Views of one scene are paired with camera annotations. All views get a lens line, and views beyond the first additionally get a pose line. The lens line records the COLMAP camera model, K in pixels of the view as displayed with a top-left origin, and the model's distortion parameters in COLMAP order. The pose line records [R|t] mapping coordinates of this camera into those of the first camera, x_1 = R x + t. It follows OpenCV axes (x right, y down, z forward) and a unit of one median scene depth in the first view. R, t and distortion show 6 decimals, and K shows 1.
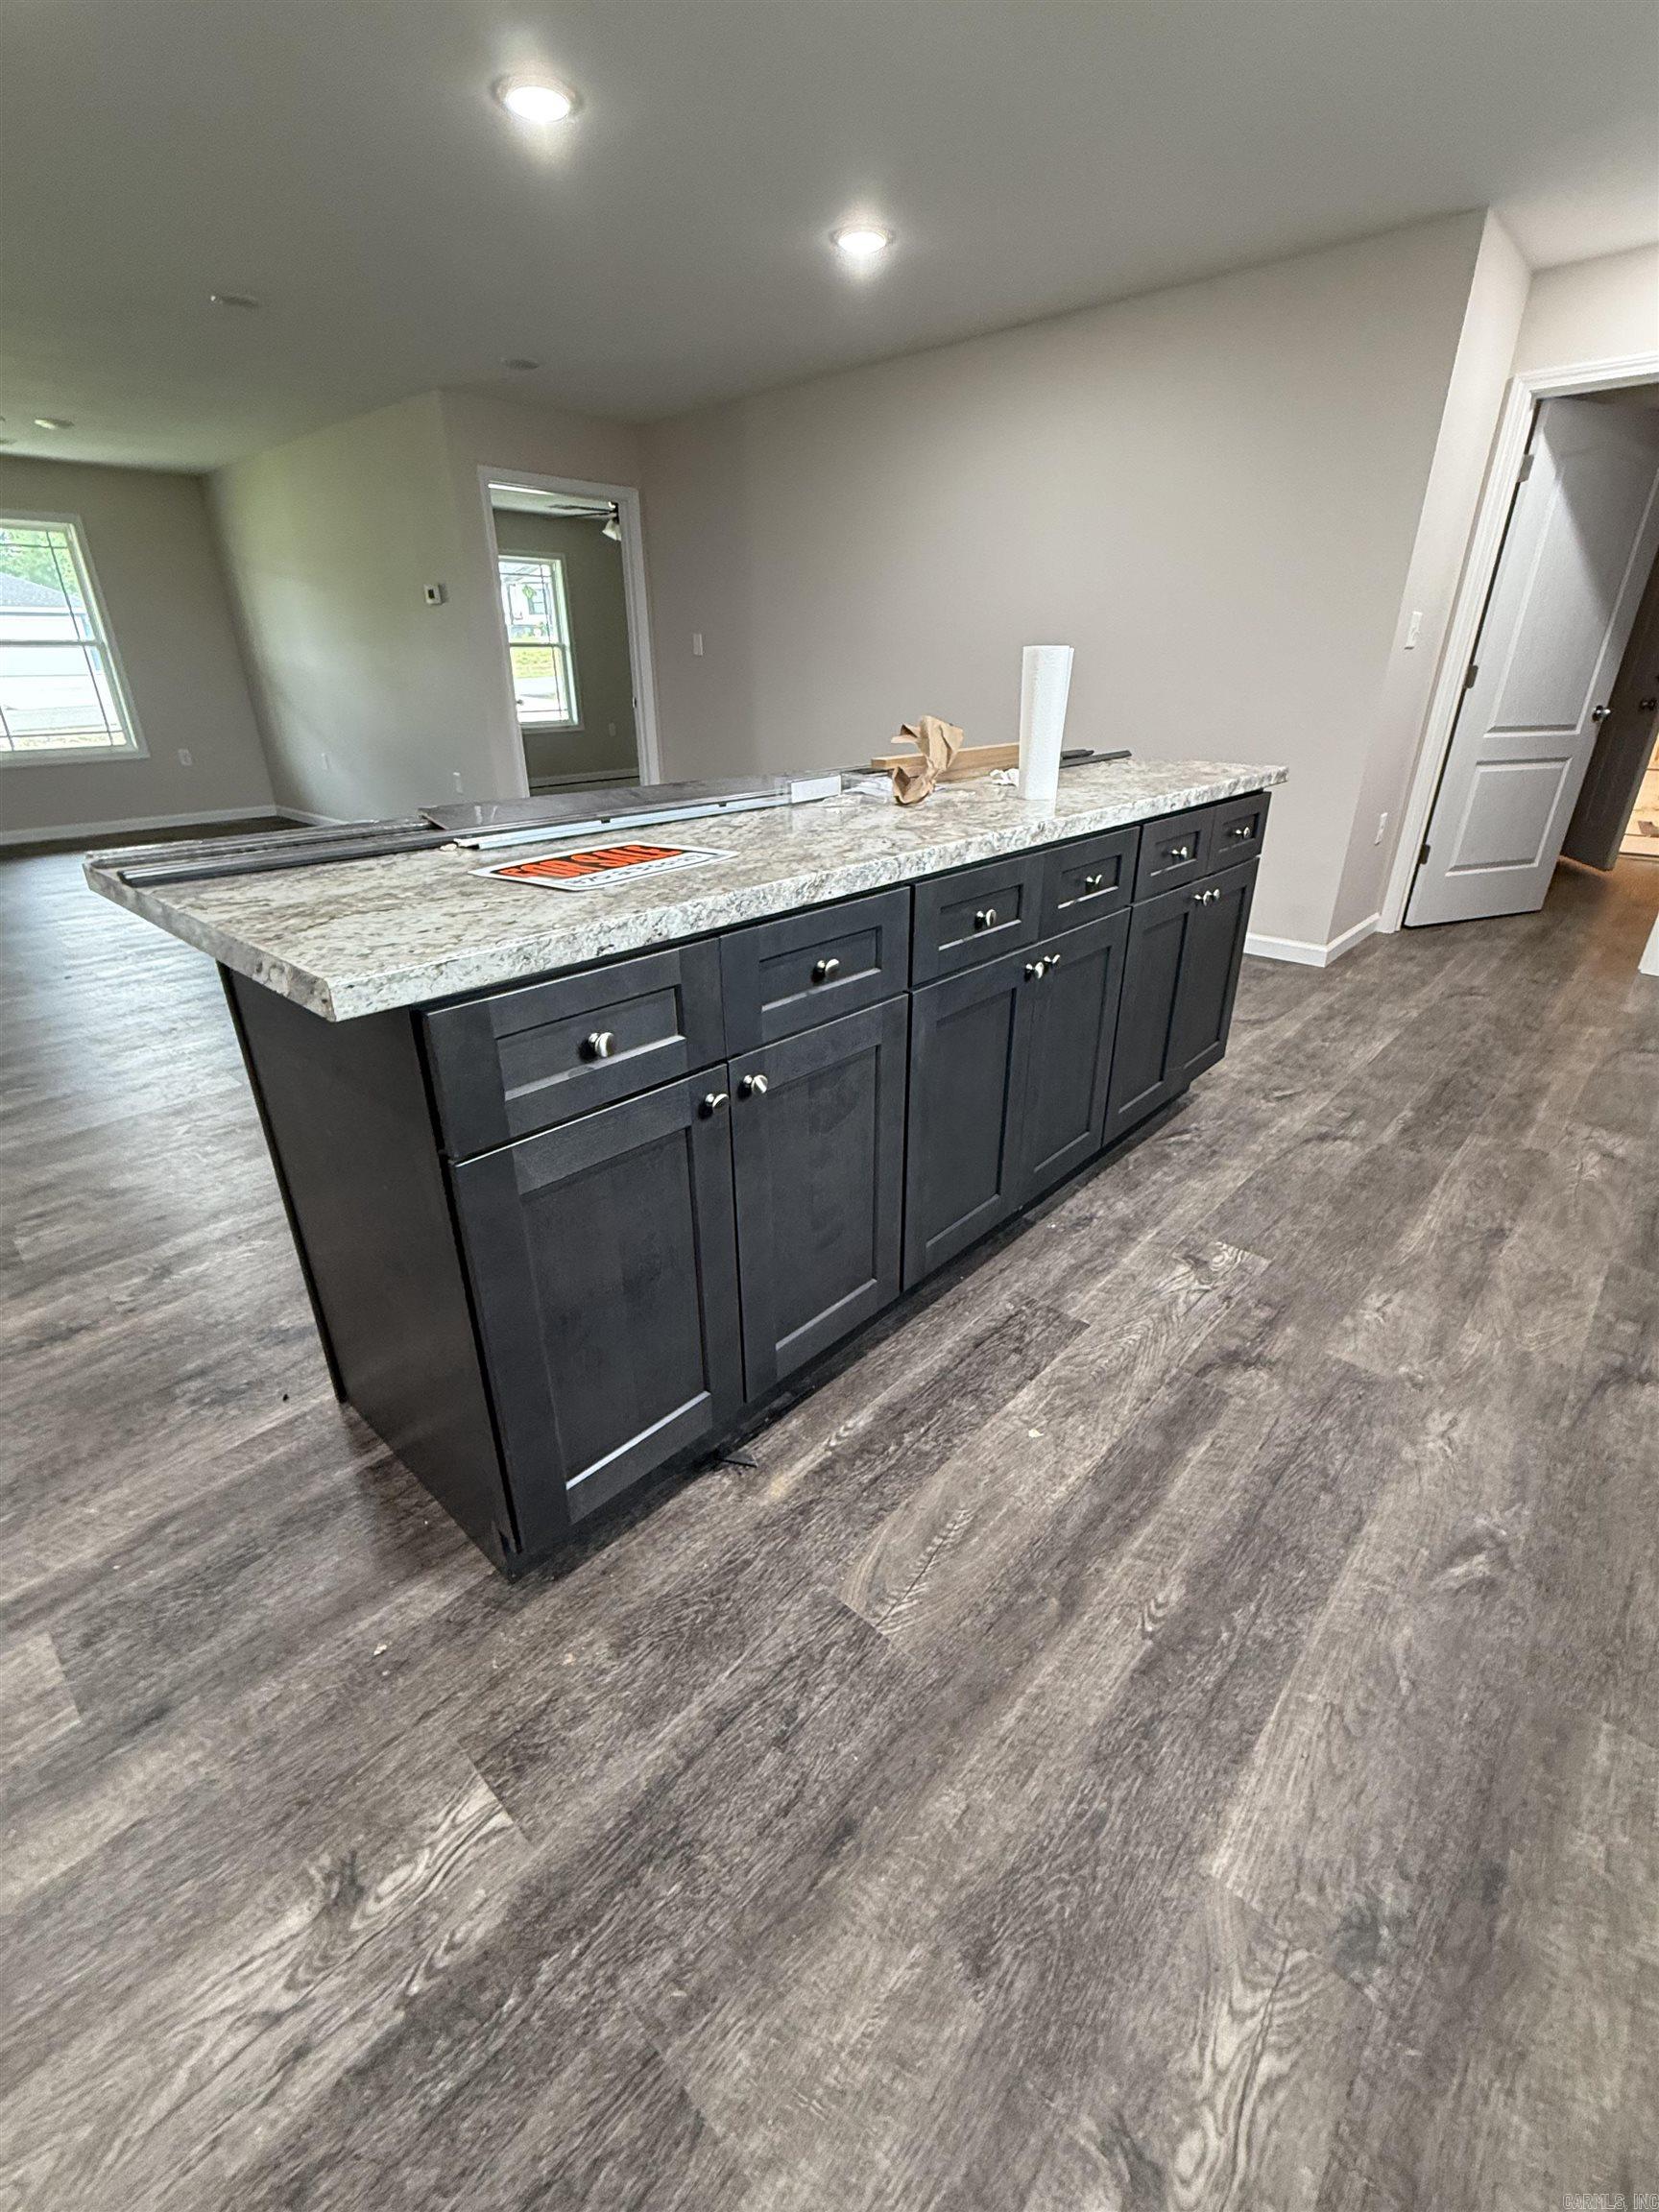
lens RADIAL K [[952.0, 0, 830.9], [0, 952.0, 1100.9], [0, 0, 1]] dist [0.000799, -0.000576]
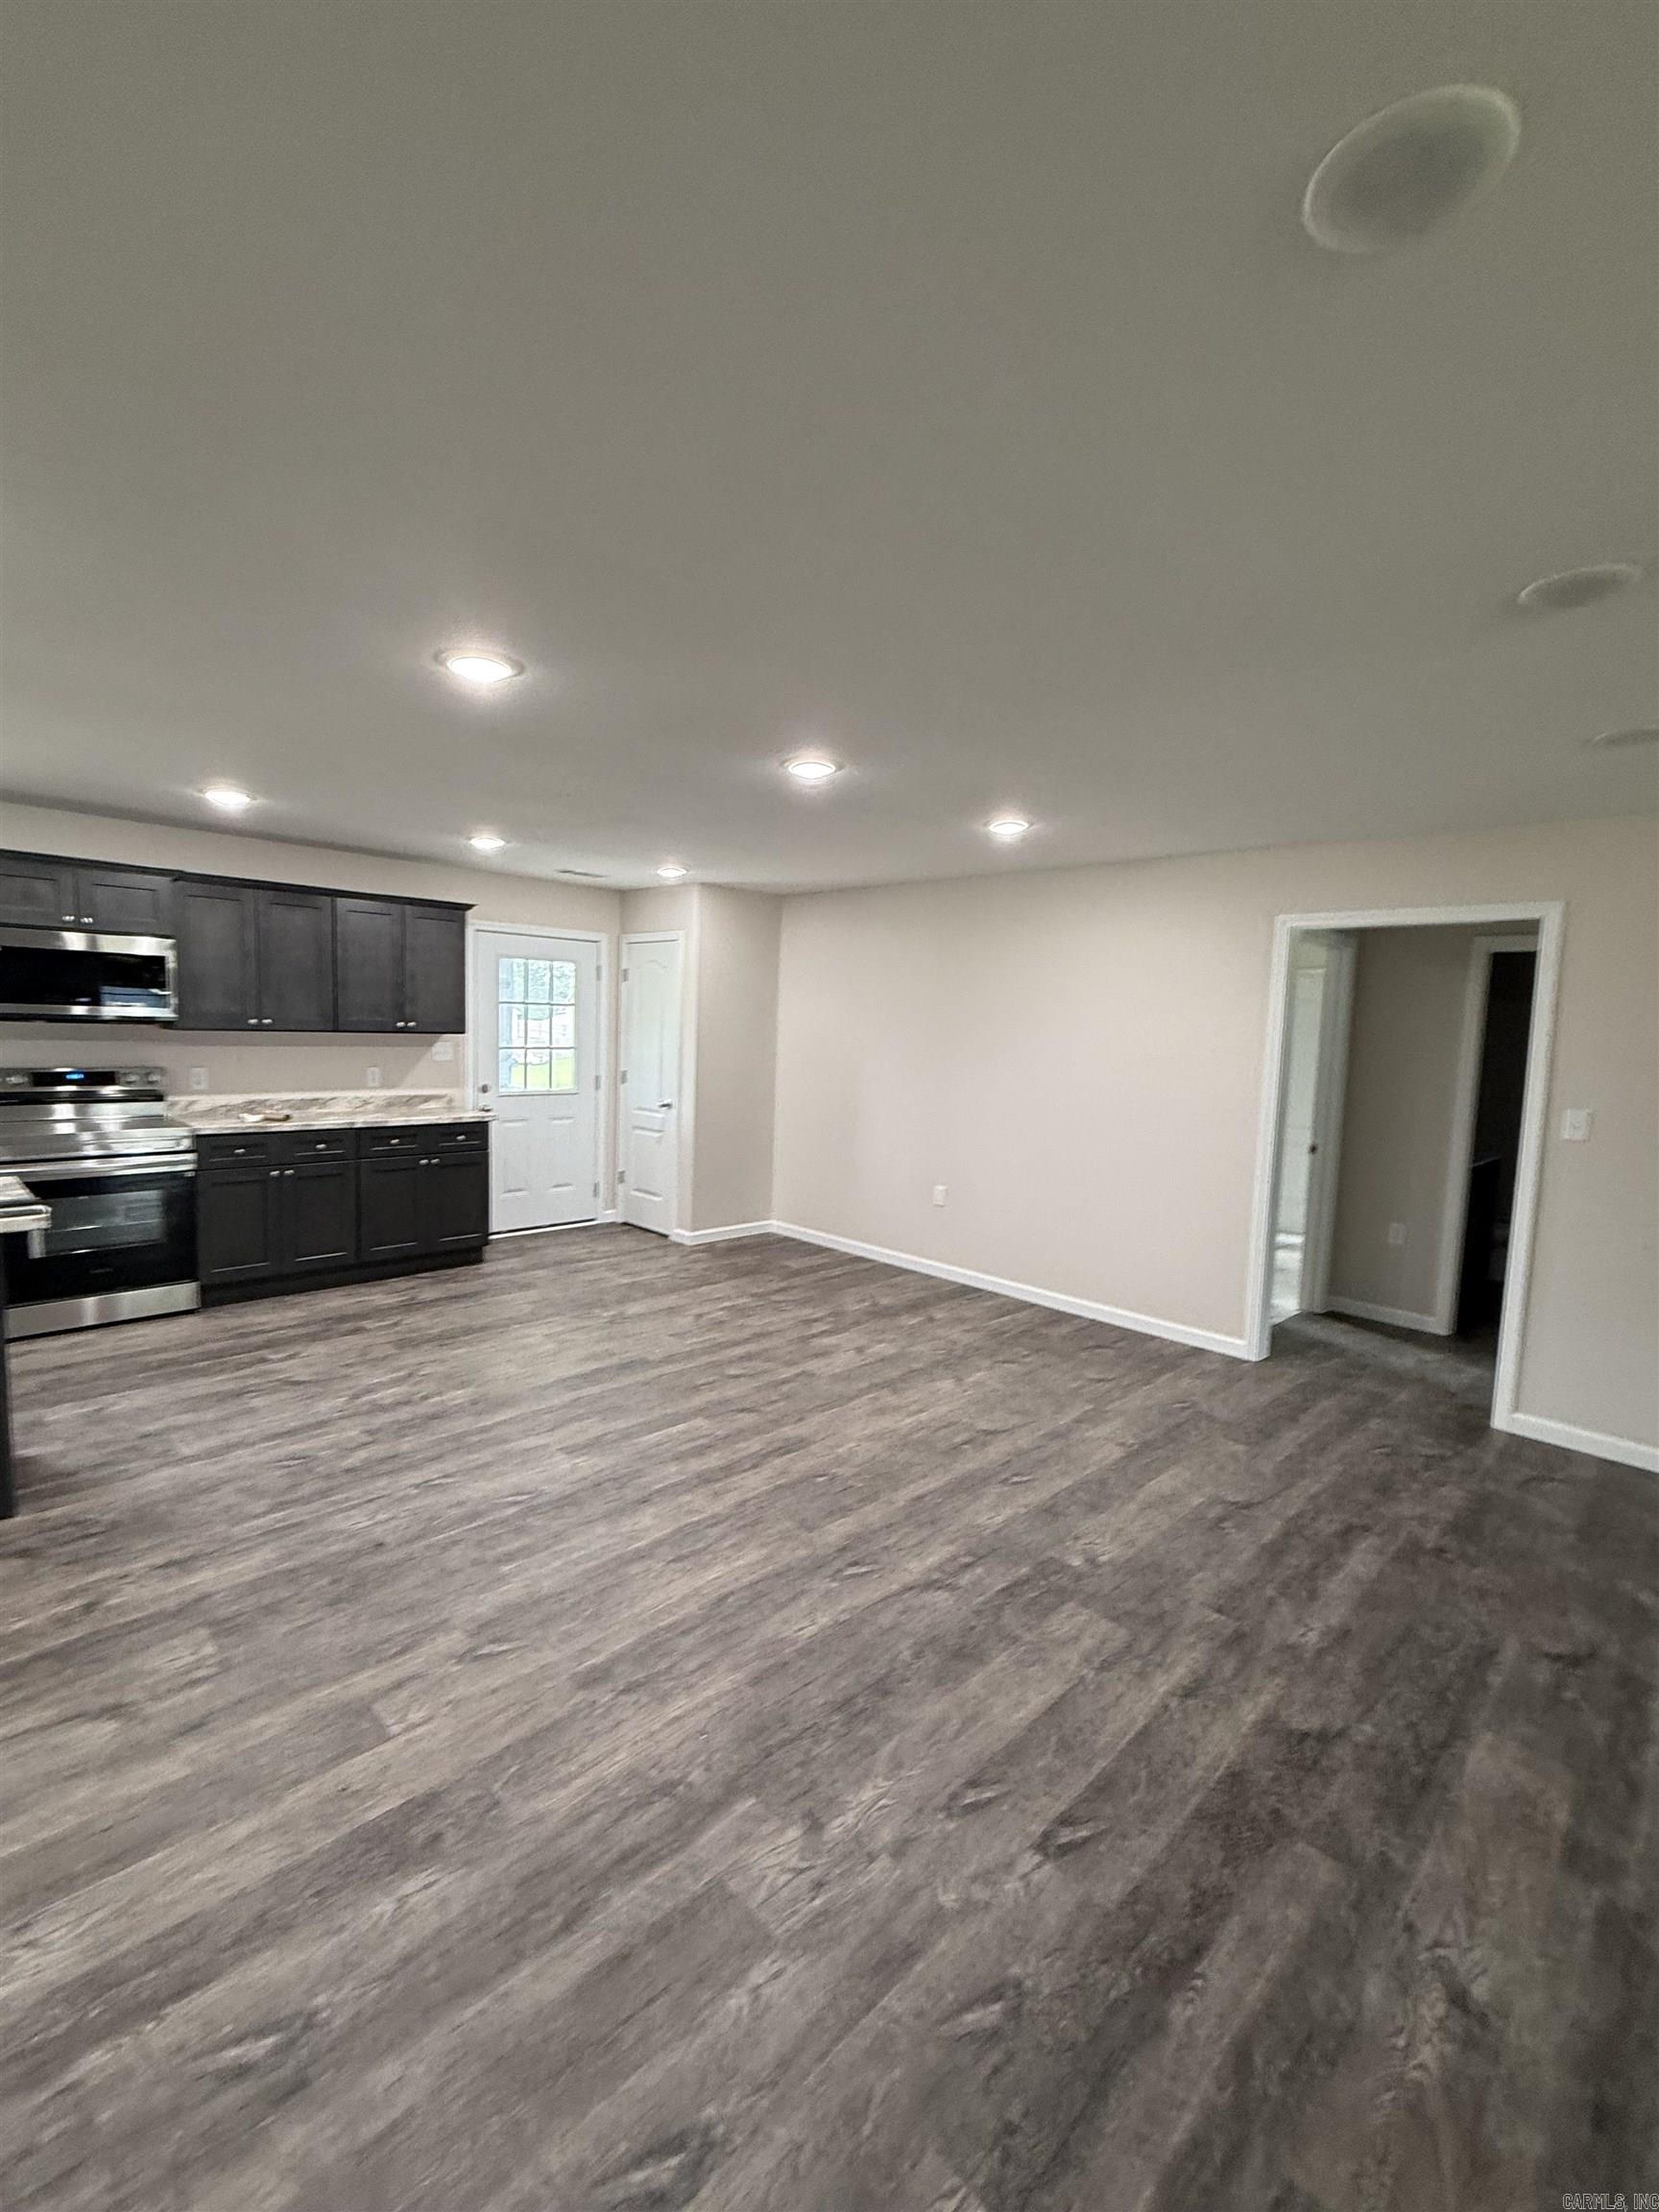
lens RADIAL K [[952.0, 0, 830.4], [0, 952.0, 1106.3], [0, 0, 1]] dist [0.000799, -0.000576]
pose [[-0.998602, -0.036246, 0.038470, -1.099286], [-0.012588, 0.869975, 0.492935, -0.642493], [-0.051335, 0.491762, -0.869215, 1.119223]]
